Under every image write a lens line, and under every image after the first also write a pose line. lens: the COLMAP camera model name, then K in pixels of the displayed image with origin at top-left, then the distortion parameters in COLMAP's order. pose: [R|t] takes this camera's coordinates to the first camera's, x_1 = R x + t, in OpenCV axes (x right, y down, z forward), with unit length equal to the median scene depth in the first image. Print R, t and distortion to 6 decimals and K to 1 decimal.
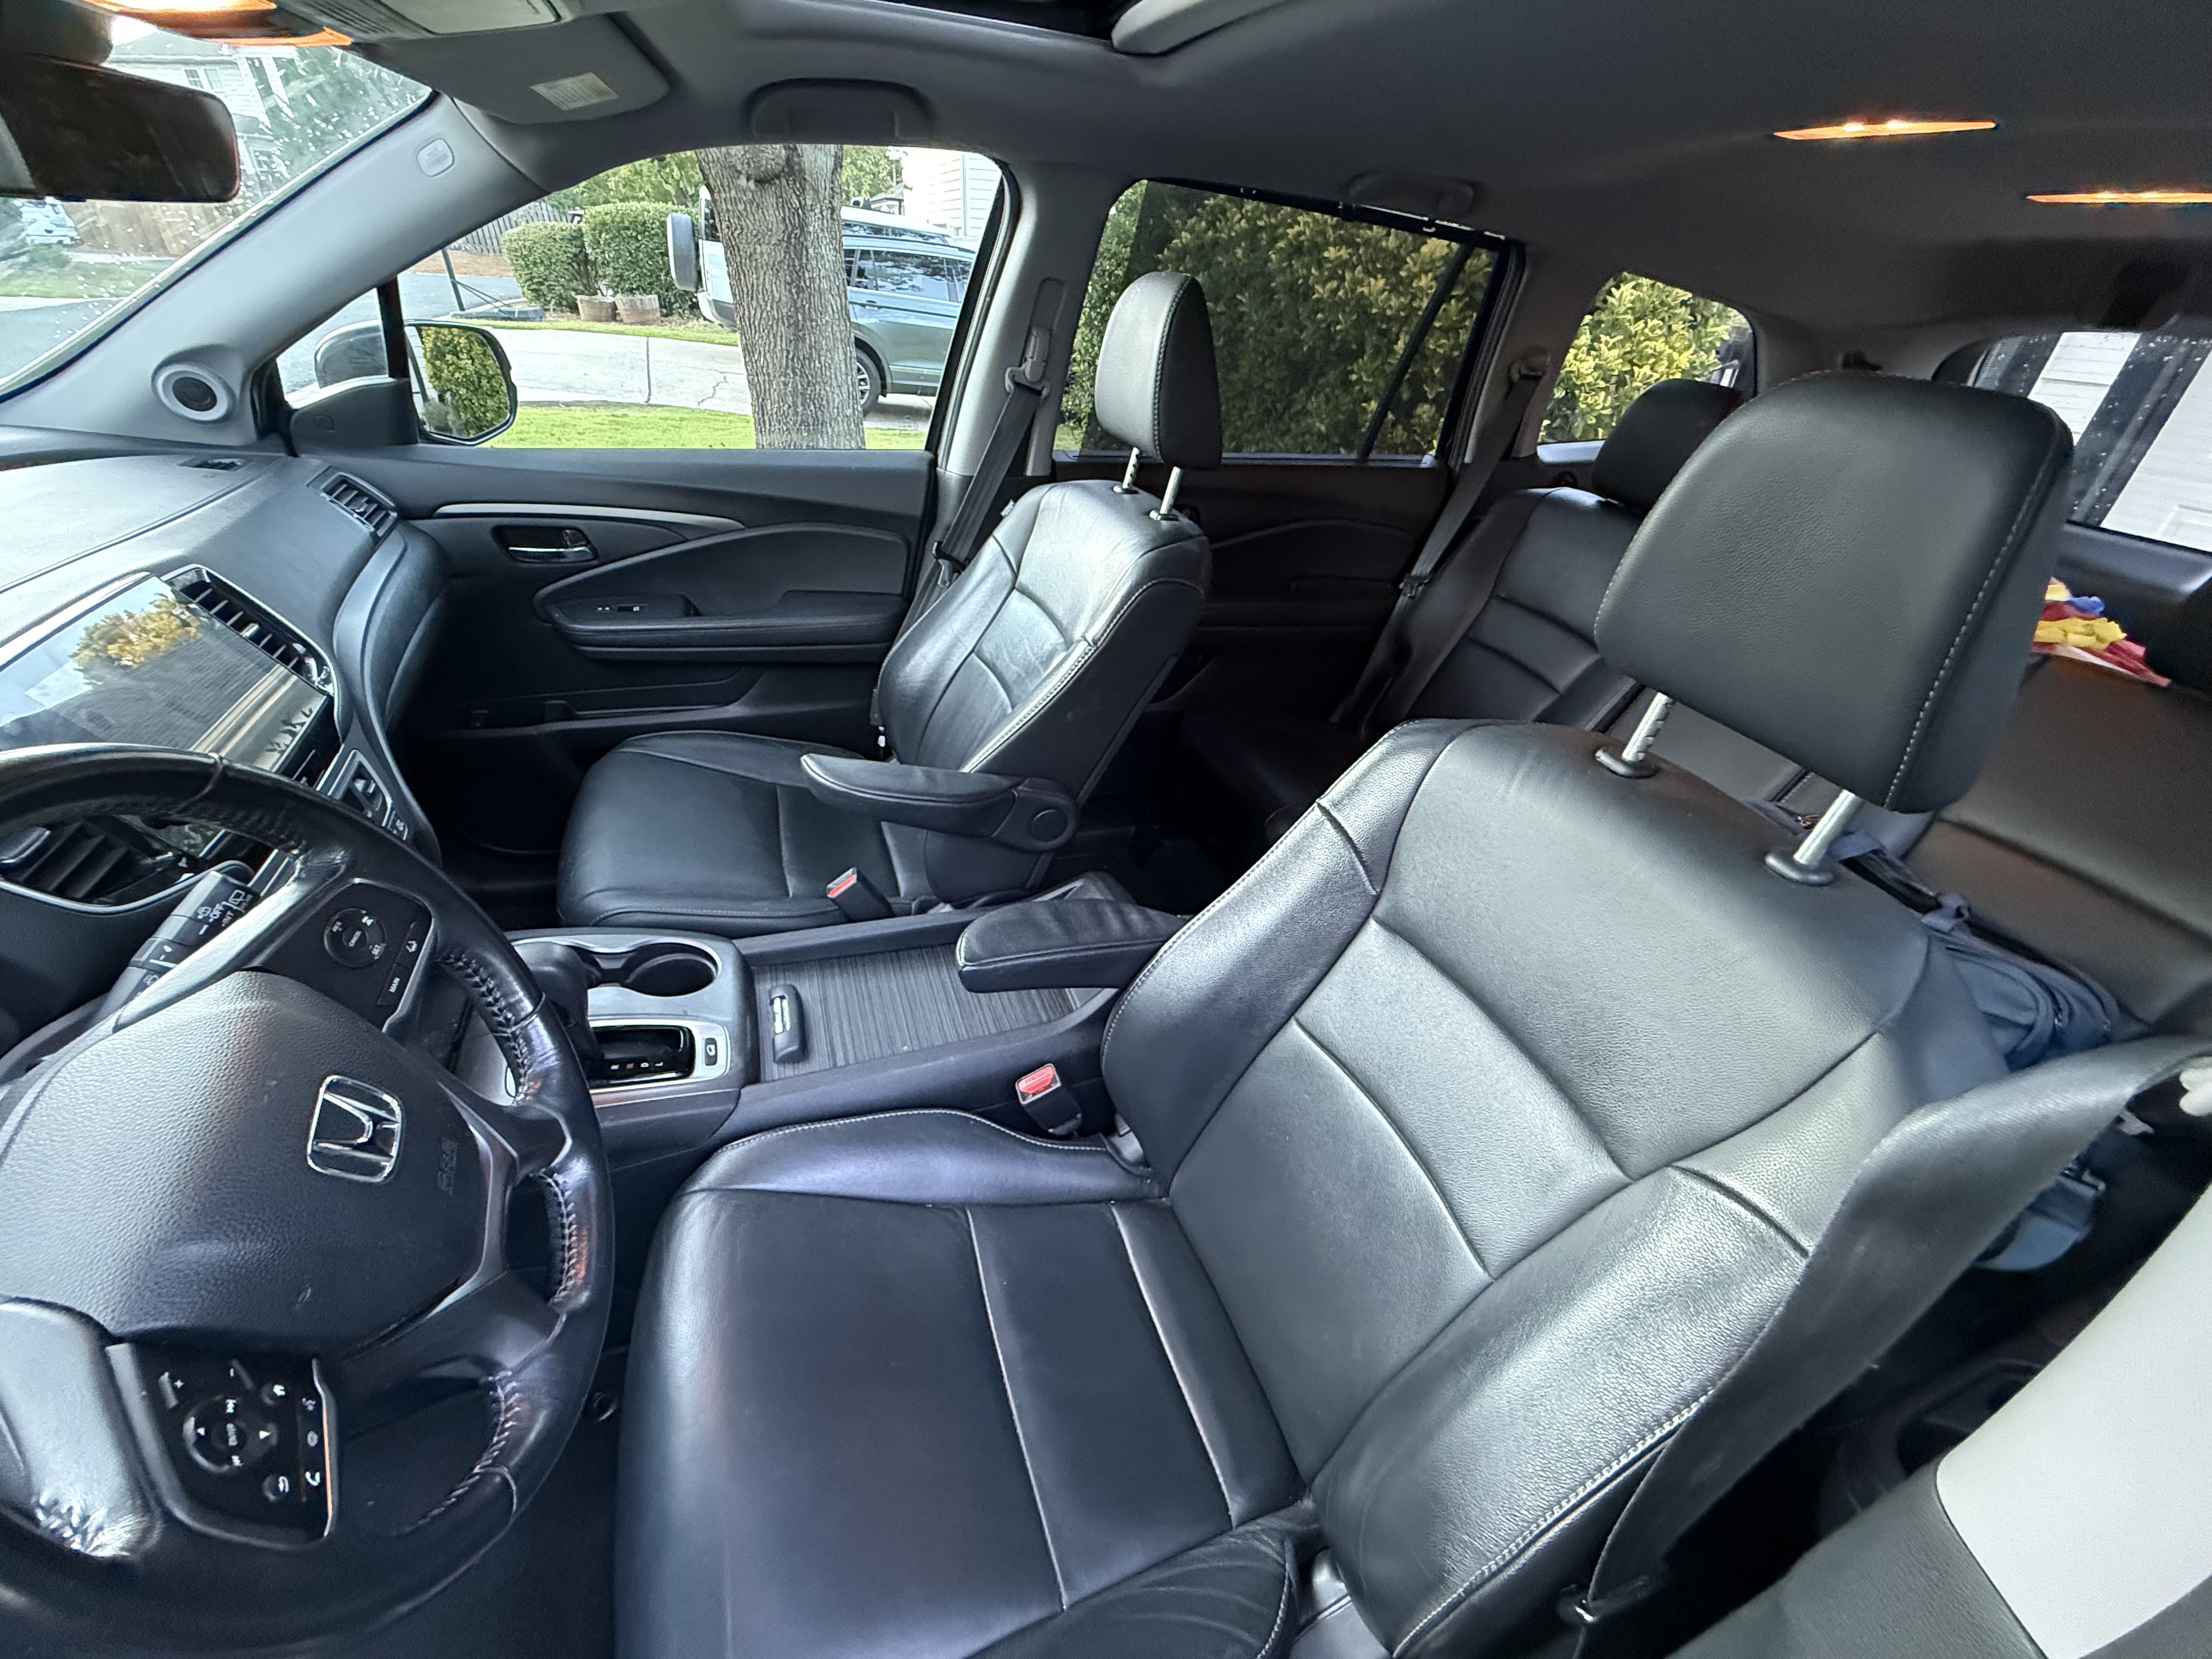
lens RADIAL K [[880.8, 0, 1106.0], [0, 880.8, 829.5], [0, 0, 1]] dist [0.001246, 0.000404]
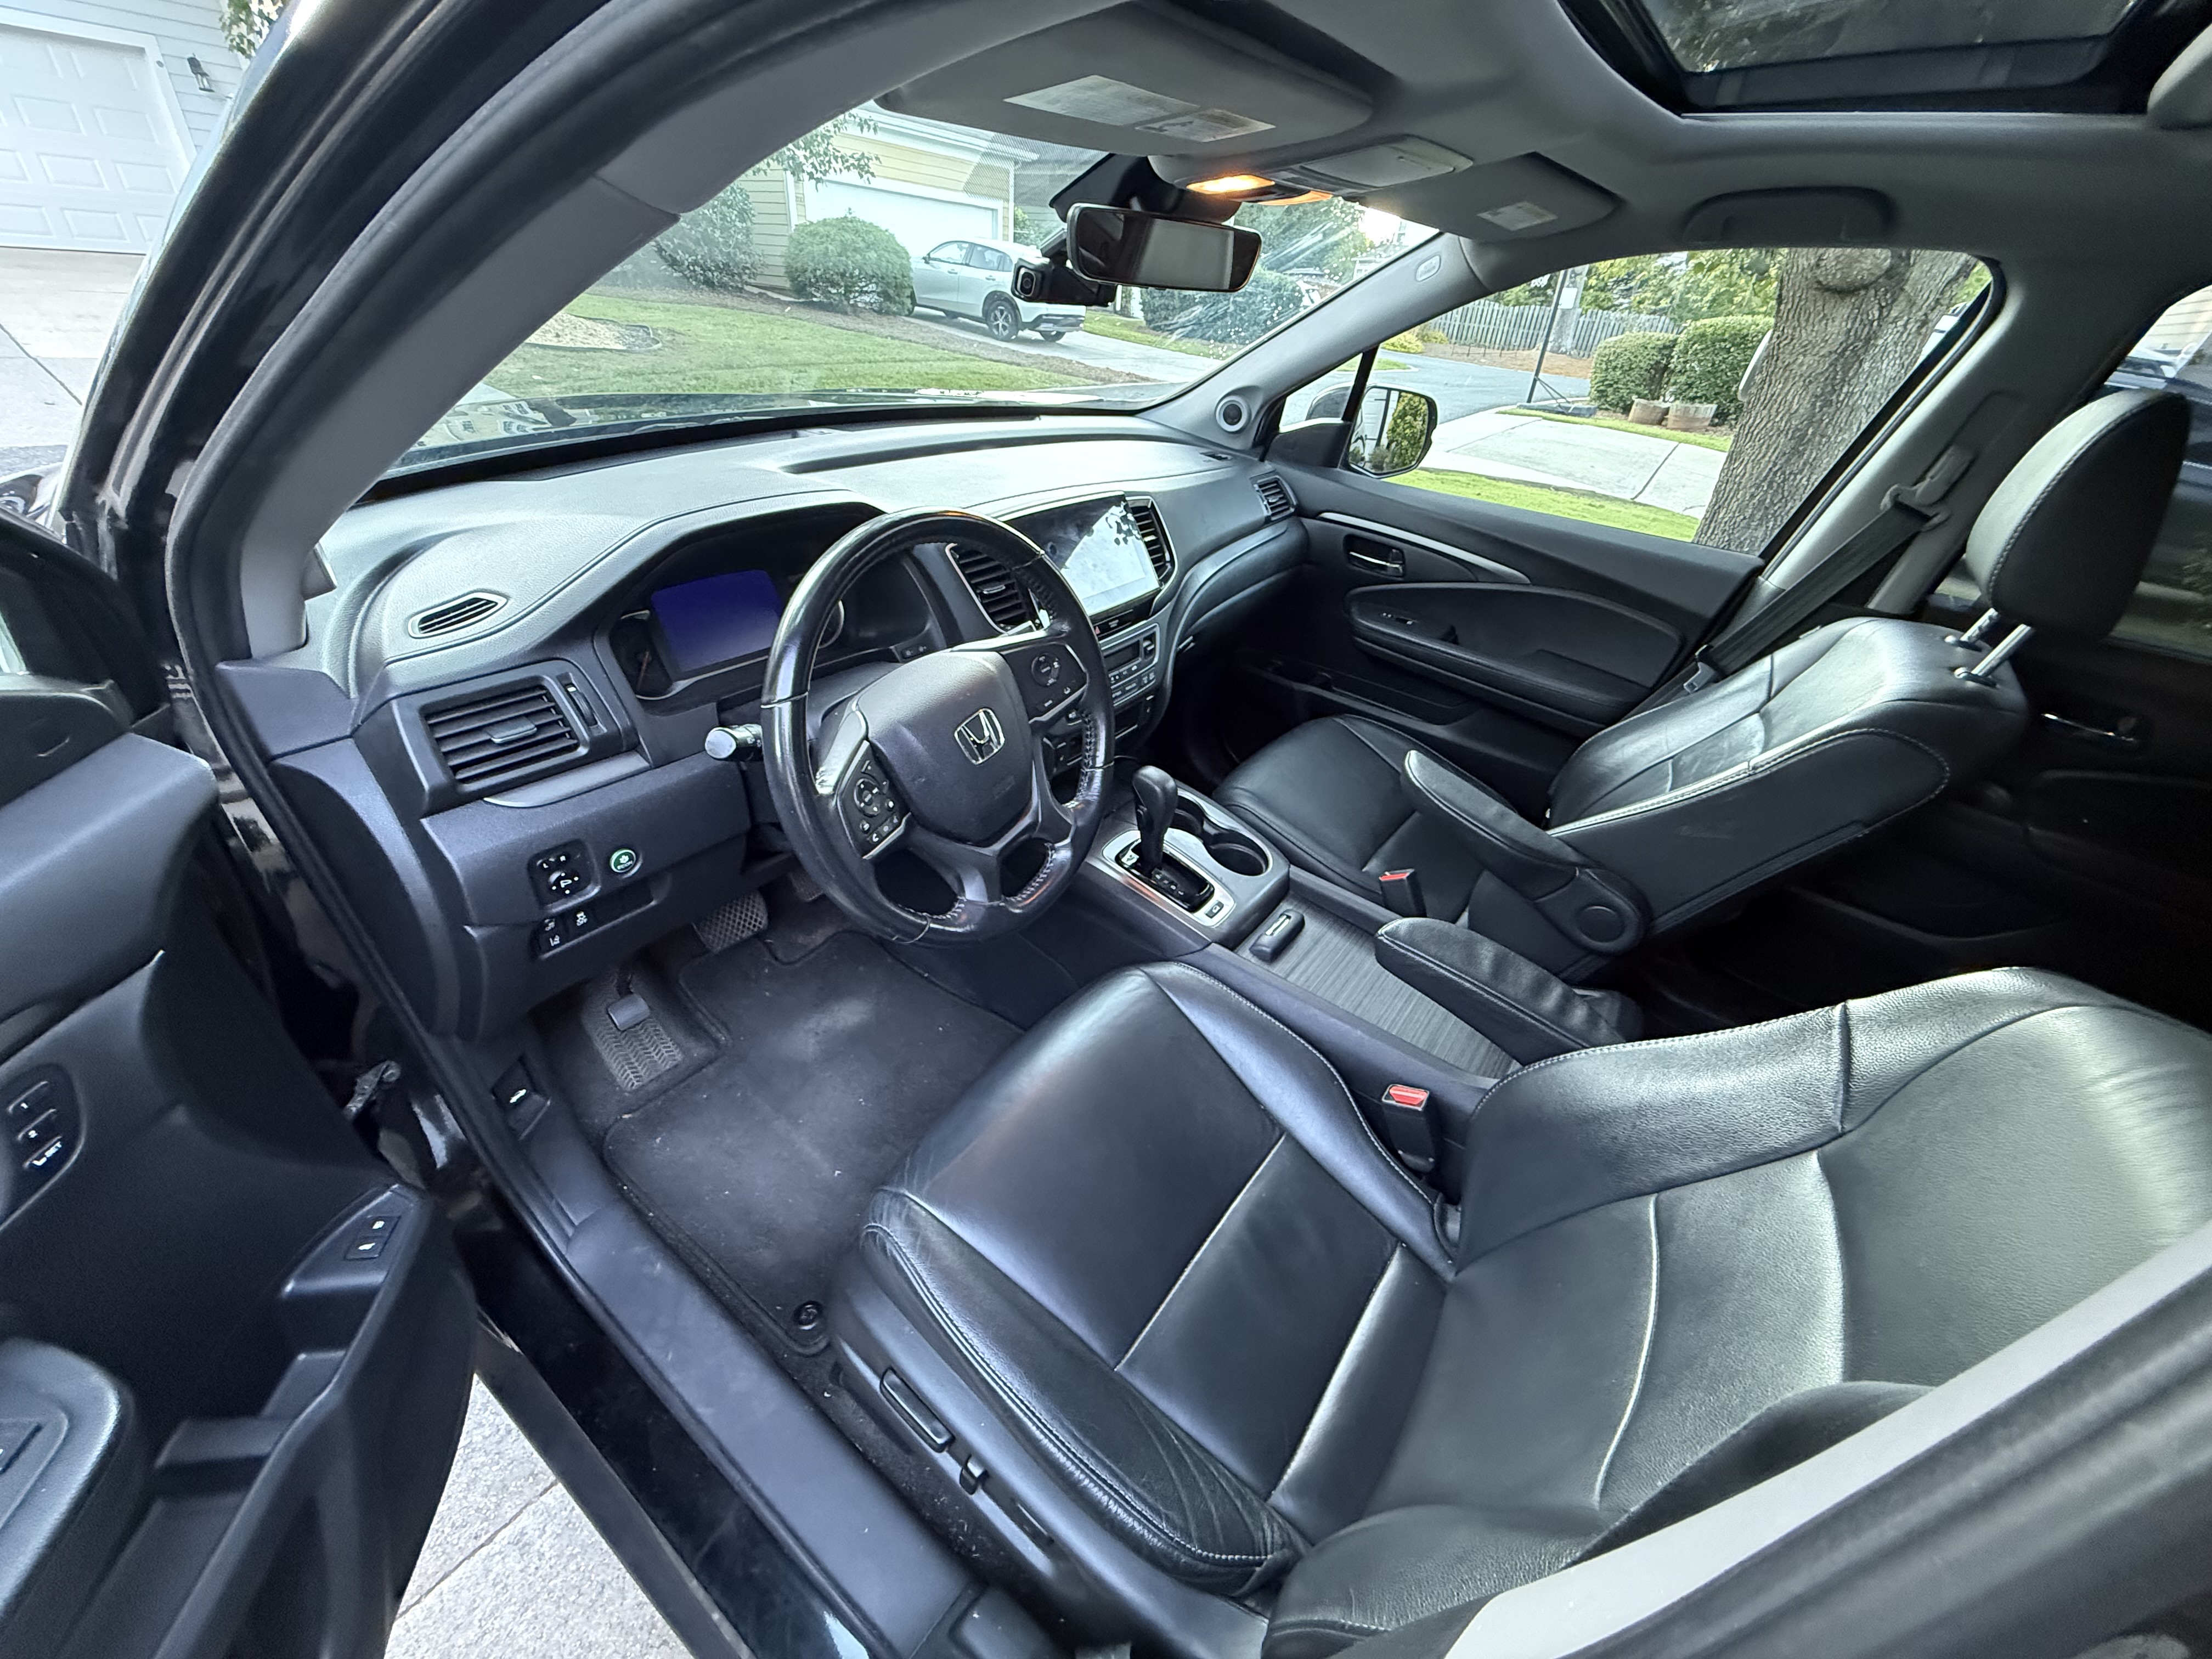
lens RADIAL K [[884.2, 0, 1106.0], [0, 884.2, 829.5], [0, 0, 1]] dist [-0.002028, 0.000336]
pose [[0.555937, 0.428369, -0.712344, 0.290775], [-0.491343, 0.860588, 0.134056, 0.045115], [0.670460, 0.275479, 0.688909, -0.037143]]
